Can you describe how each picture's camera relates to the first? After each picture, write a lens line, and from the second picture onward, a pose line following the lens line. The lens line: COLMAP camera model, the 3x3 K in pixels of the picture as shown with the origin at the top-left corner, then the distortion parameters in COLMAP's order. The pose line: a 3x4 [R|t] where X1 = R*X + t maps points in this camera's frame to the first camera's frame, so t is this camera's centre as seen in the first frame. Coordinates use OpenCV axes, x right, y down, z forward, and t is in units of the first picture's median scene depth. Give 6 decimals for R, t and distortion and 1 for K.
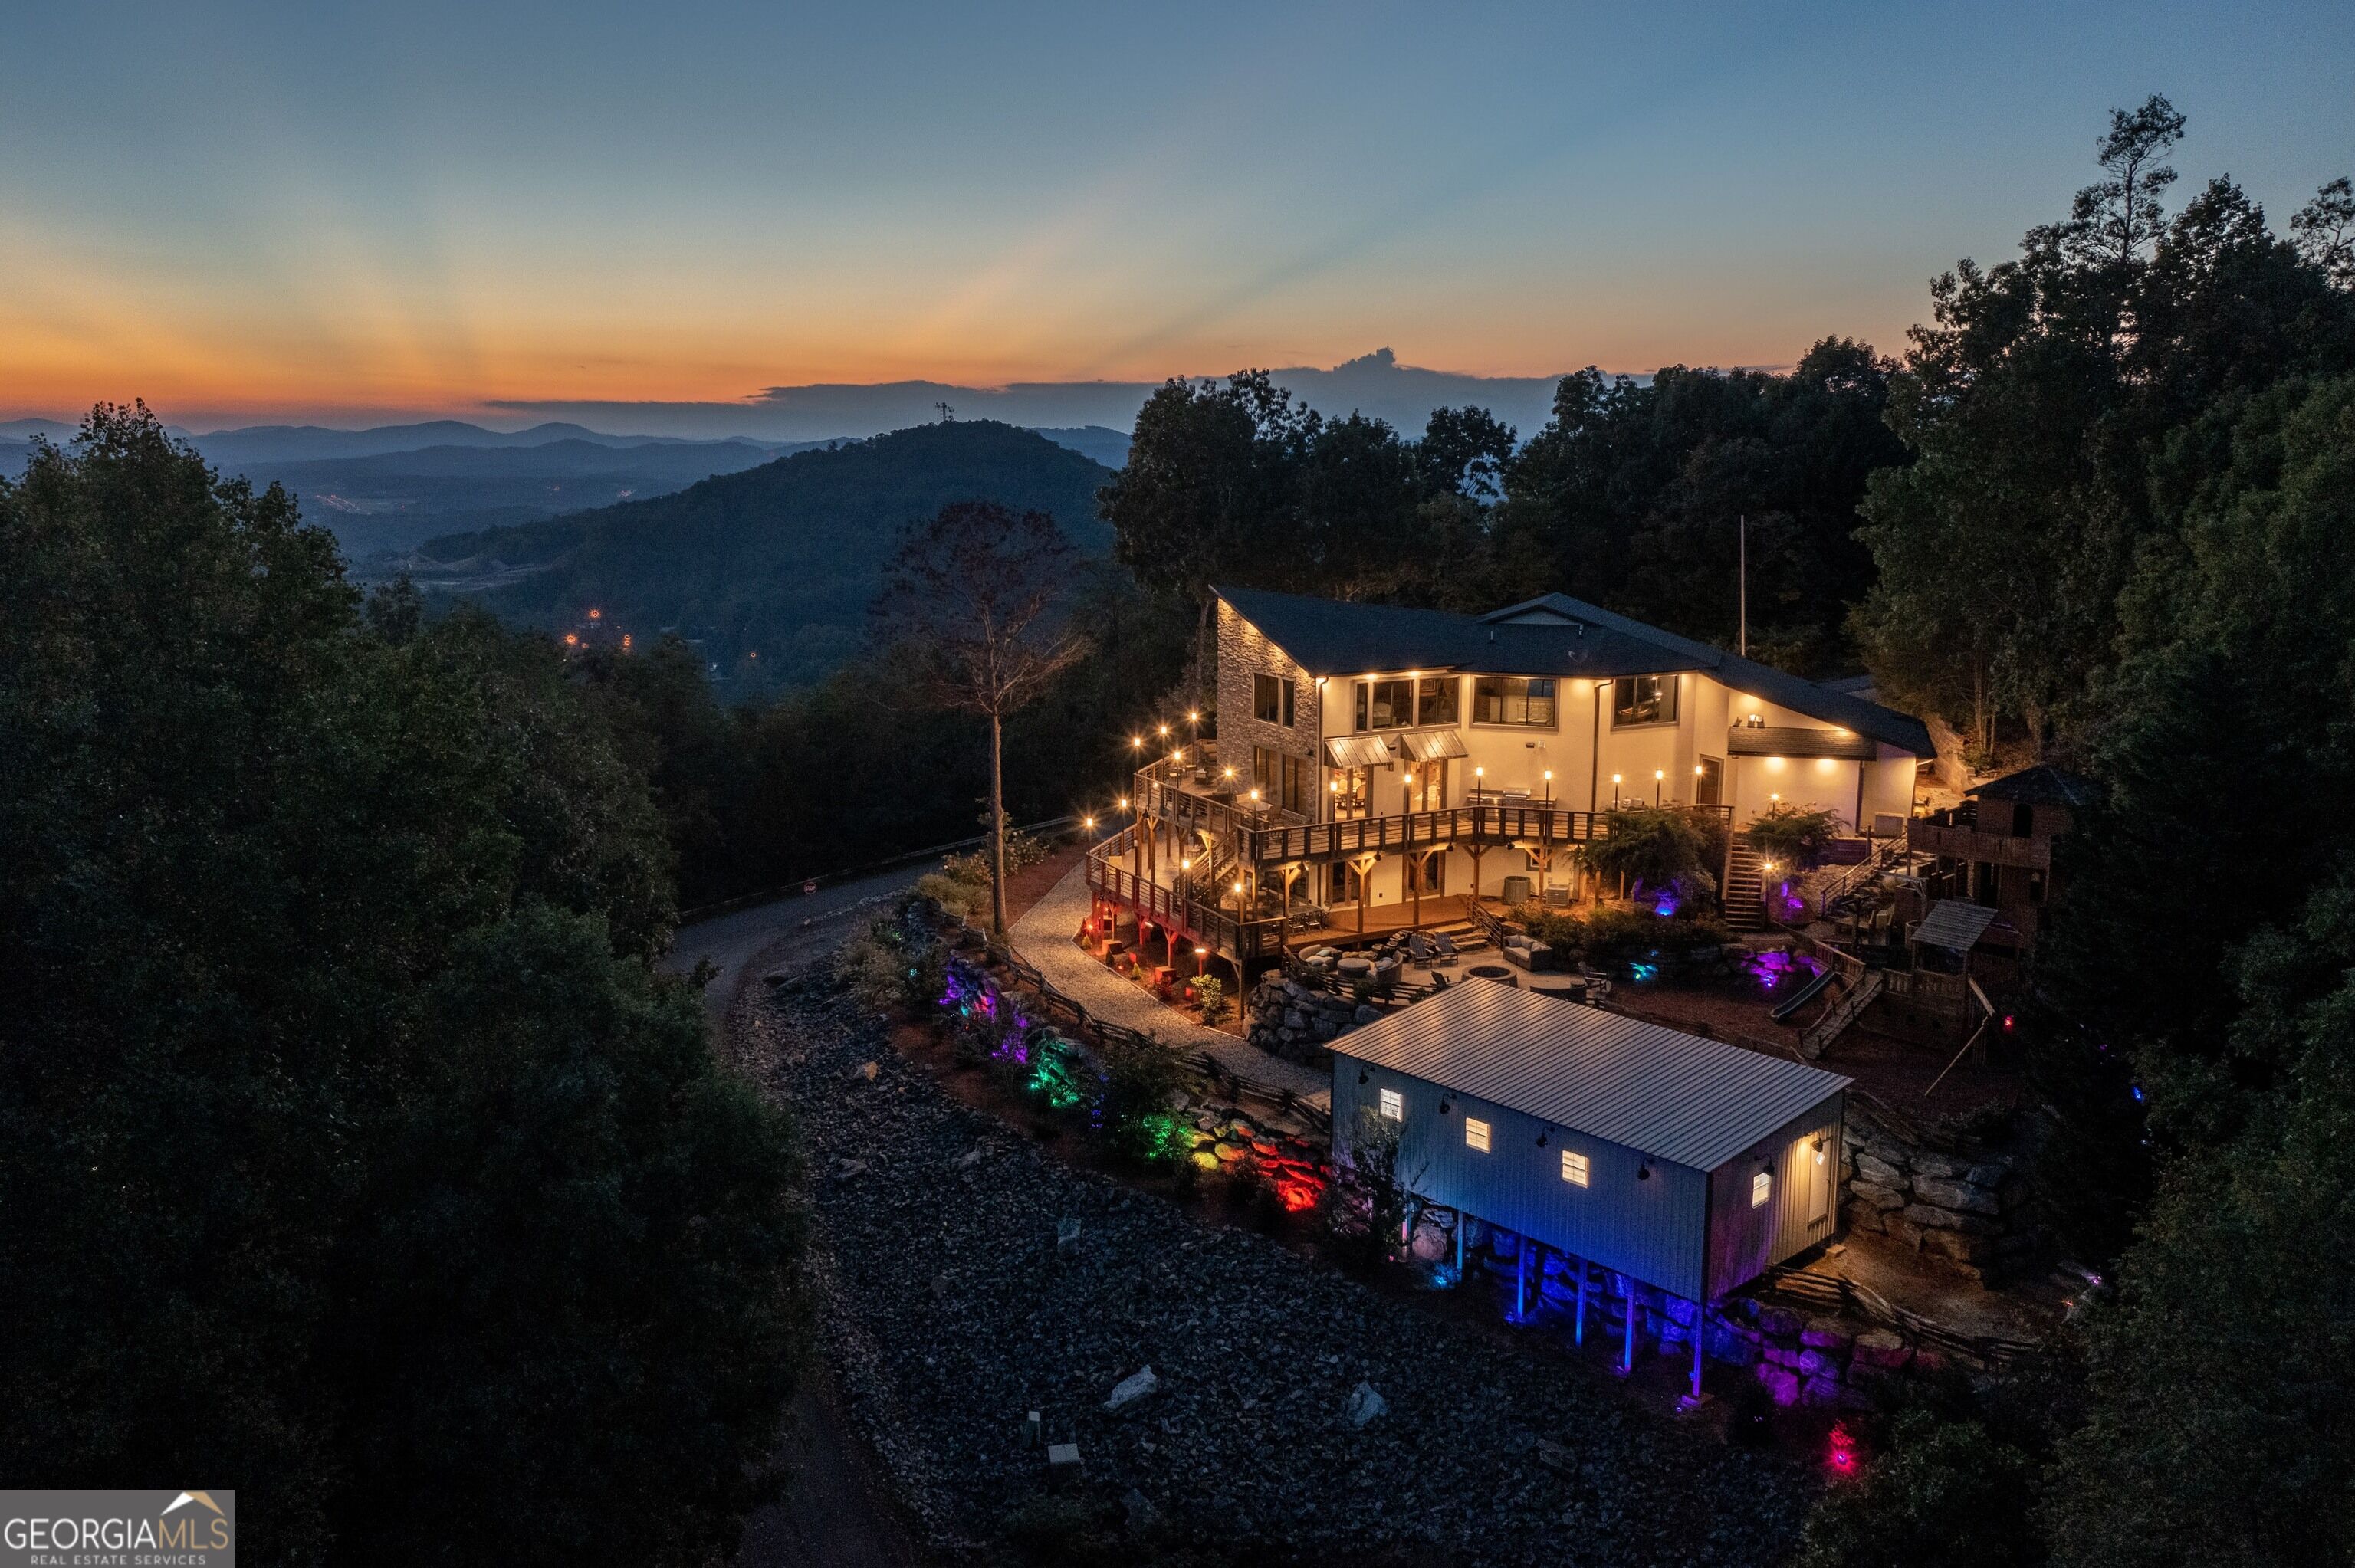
lens RADIAL K [[1882.7, 0, 1184.1], [0, 1882.7, 778.2], [0, 0, 1]] dist [-0.015252, -0.002051]
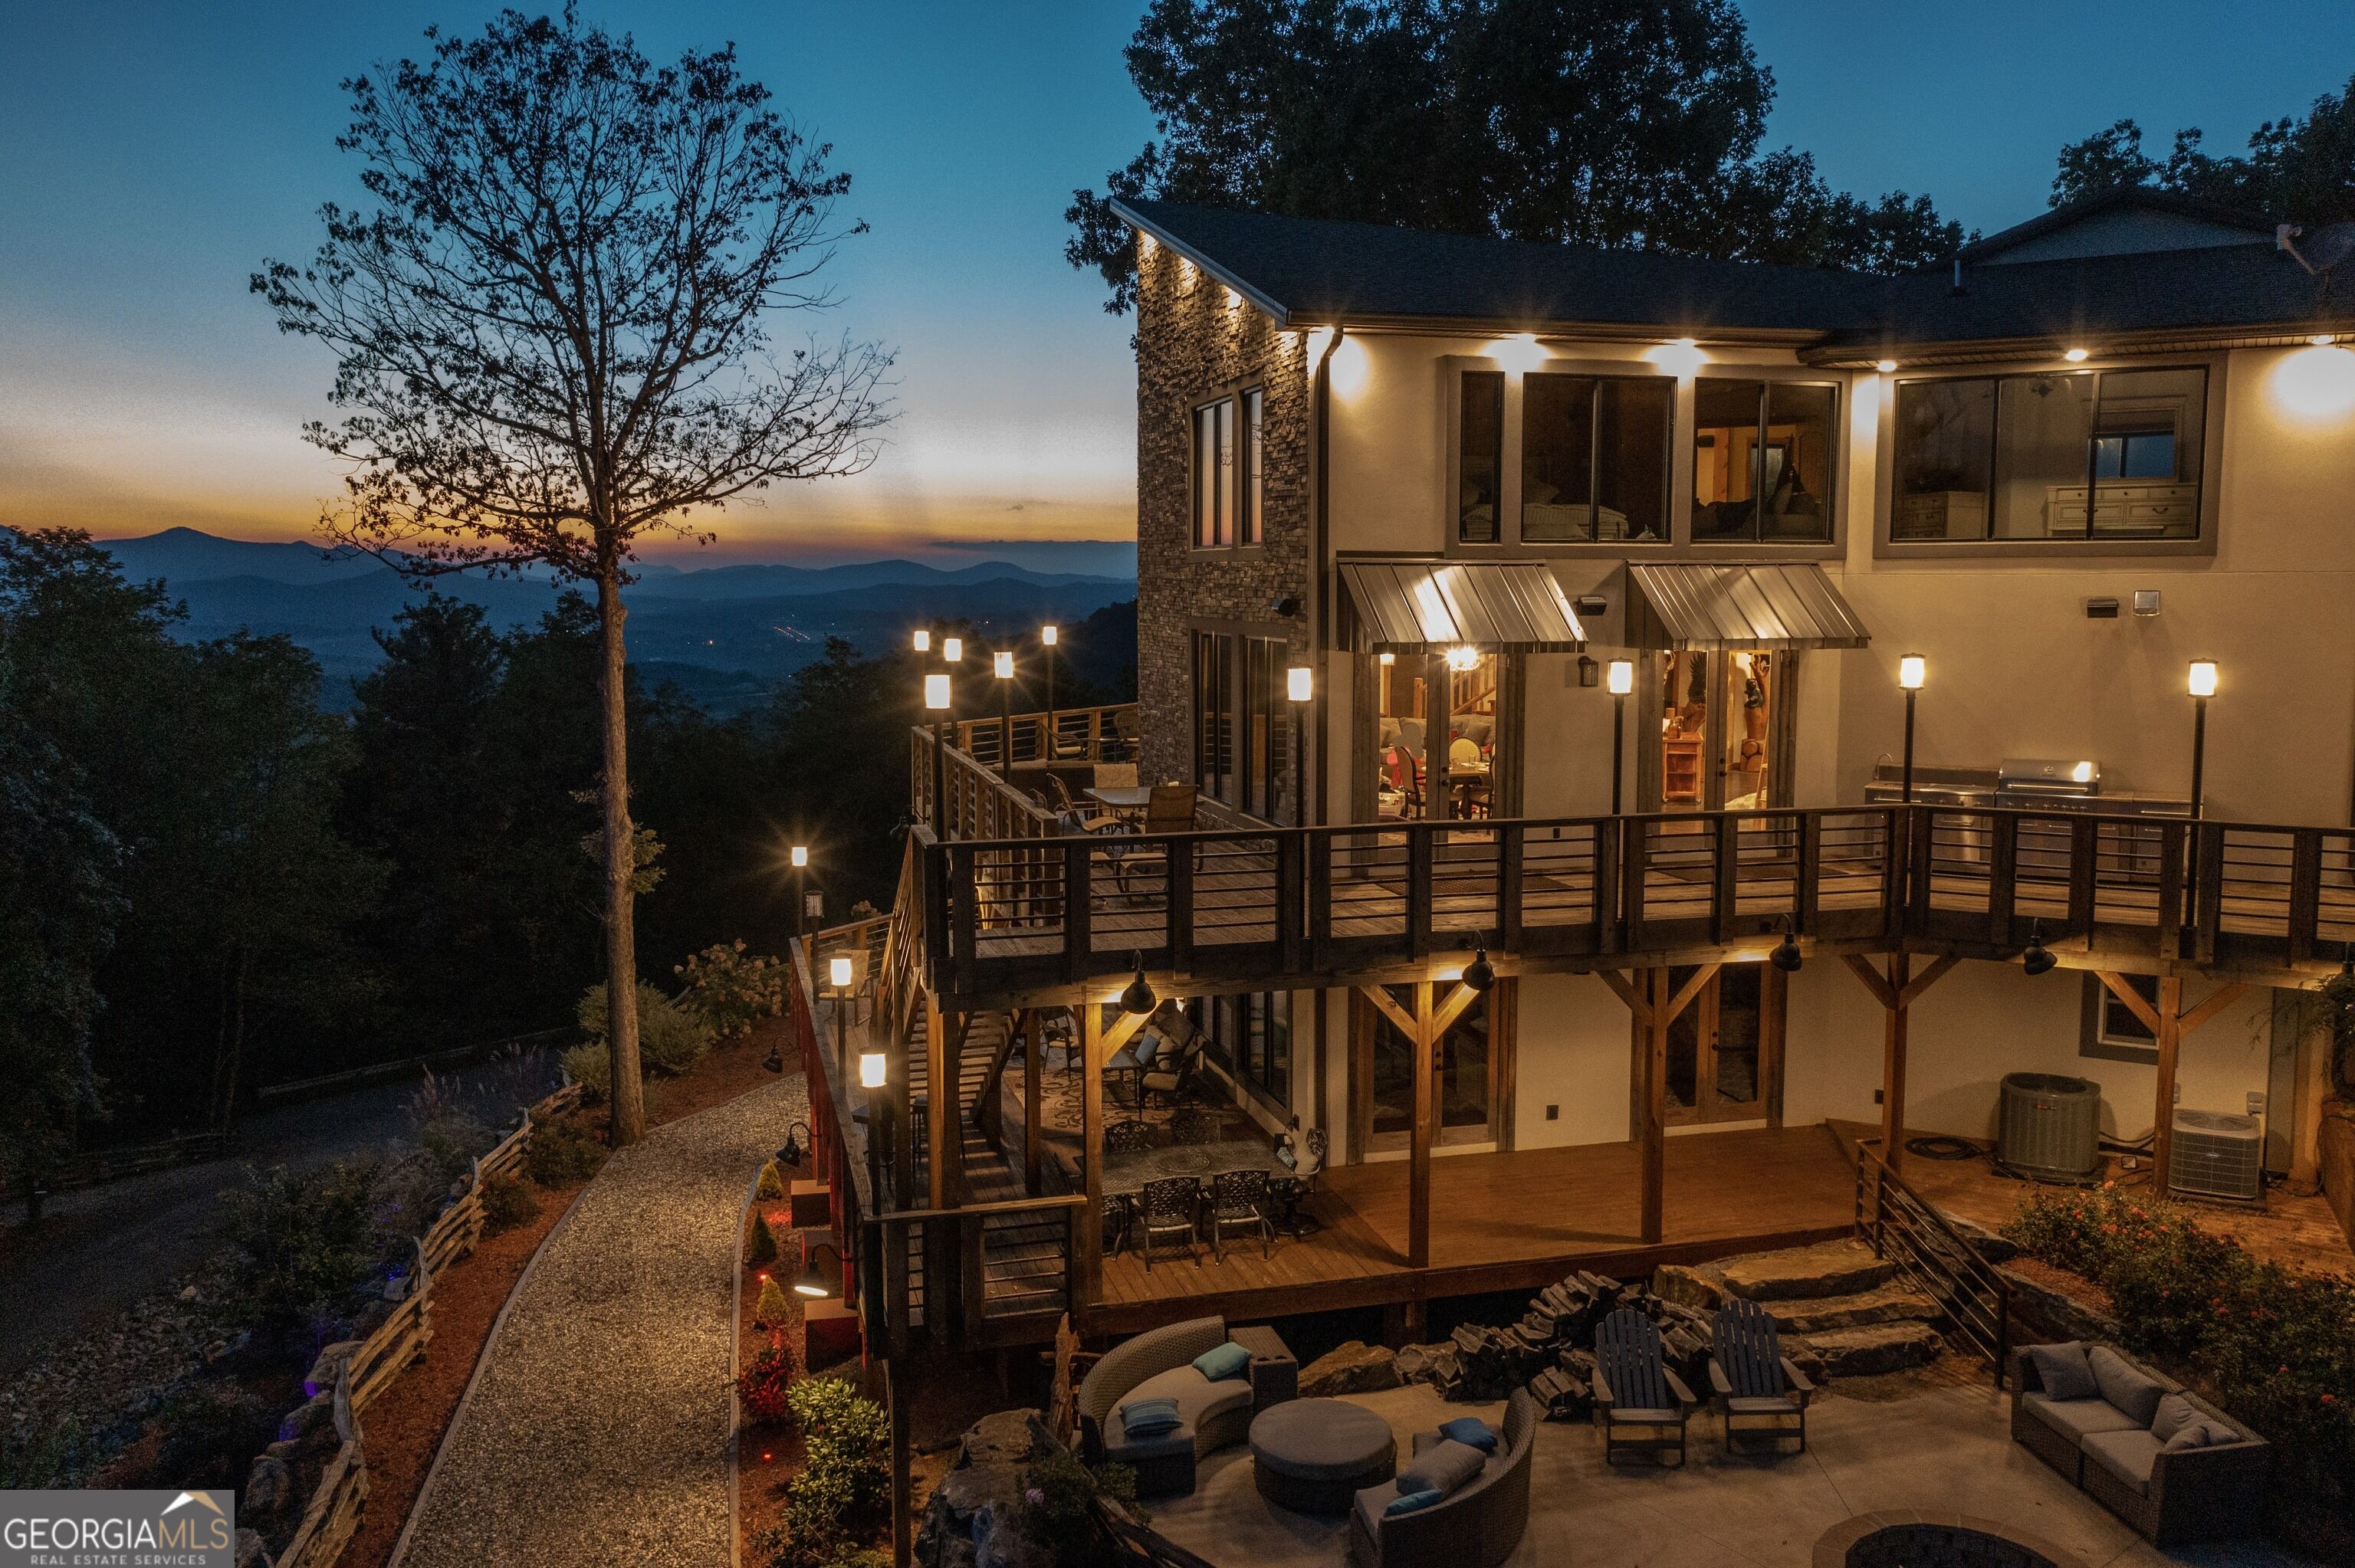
lens RADIAL K [[1850.7, 0, 1167.4], [0, 1850.7, 773.9], [0, 0, 1]] dist [-0.012266, -0.002503]
pose [[0.975588, 0.023186, -0.218382, 0.108792], [-0.039313, 0.996786, -0.069795, 0.032047], [0.216062, 0.076677, 0.973364, 0.706465]]
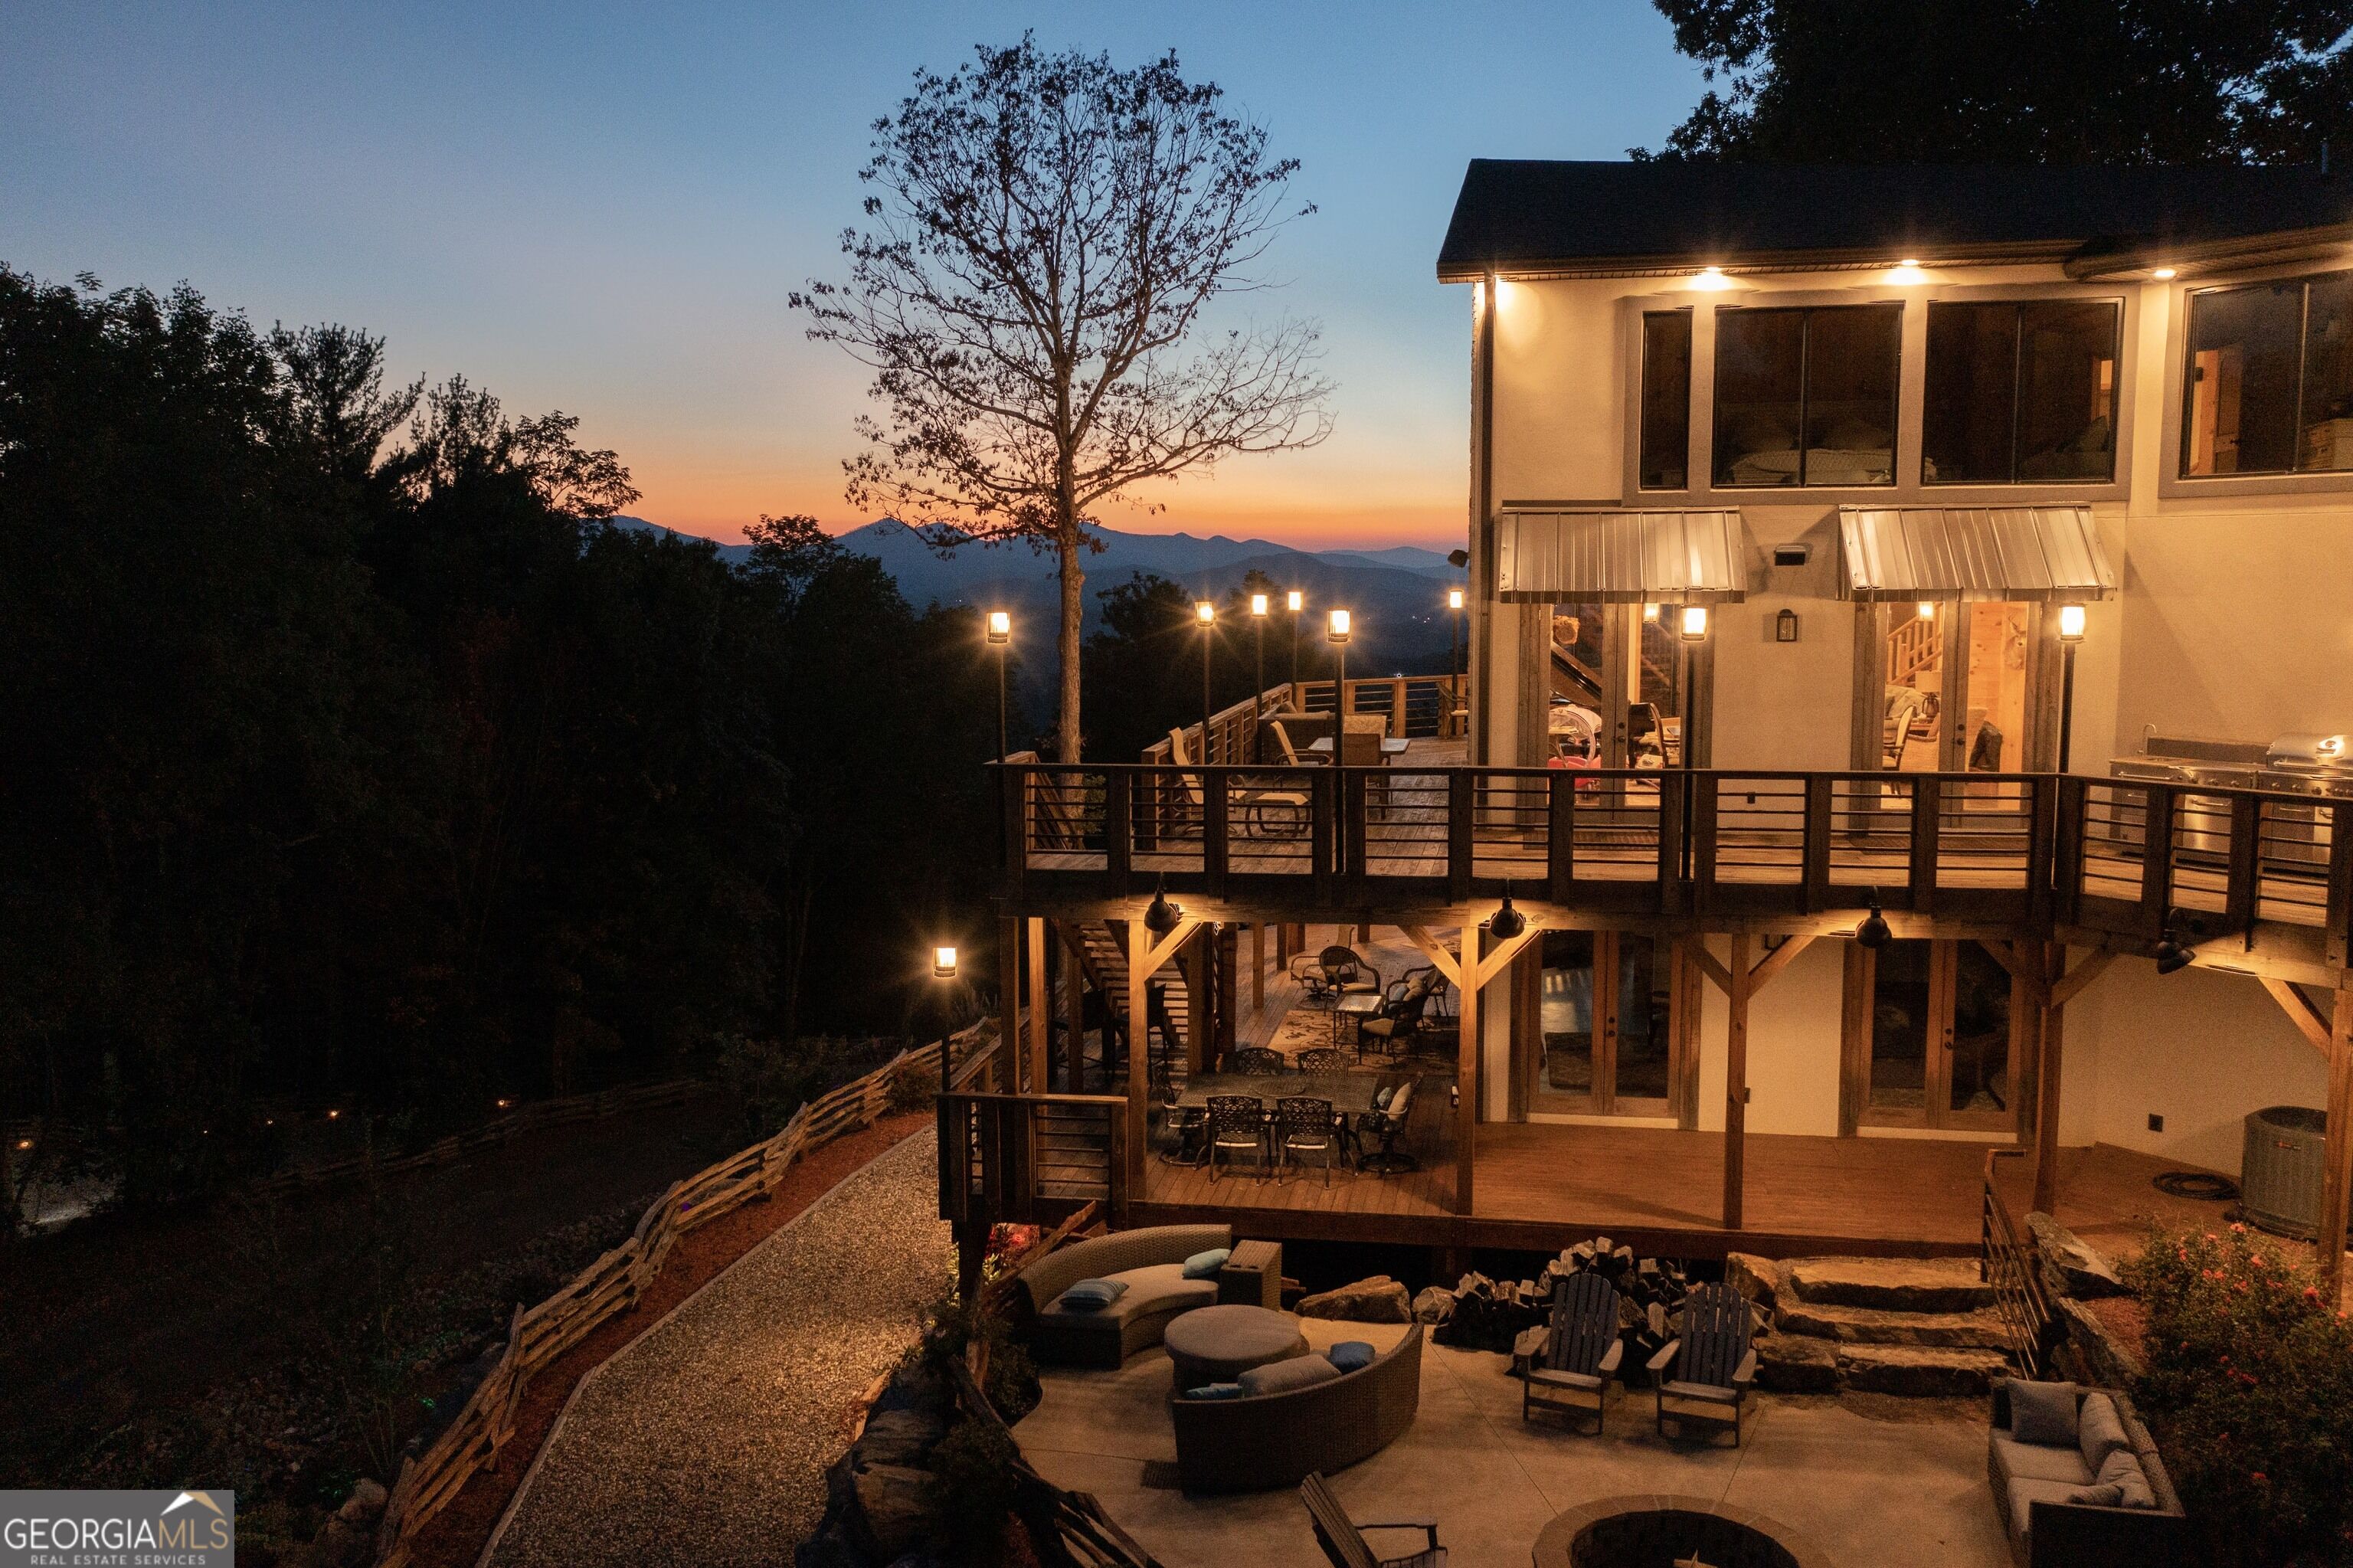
lens RADIAL K [[1881.5, 0, 1183.1], [0, 1881.5, 778.2], [0, 0, 1]] dist [-0.015252, -0.002051]
pose [[0.789144, 0.062791, -0.610990, 0.207508], [-0.103058, 0.994194, -0.030936, 0.032946], [0.605500, 0.087381, 0.791033, 0.732895]]
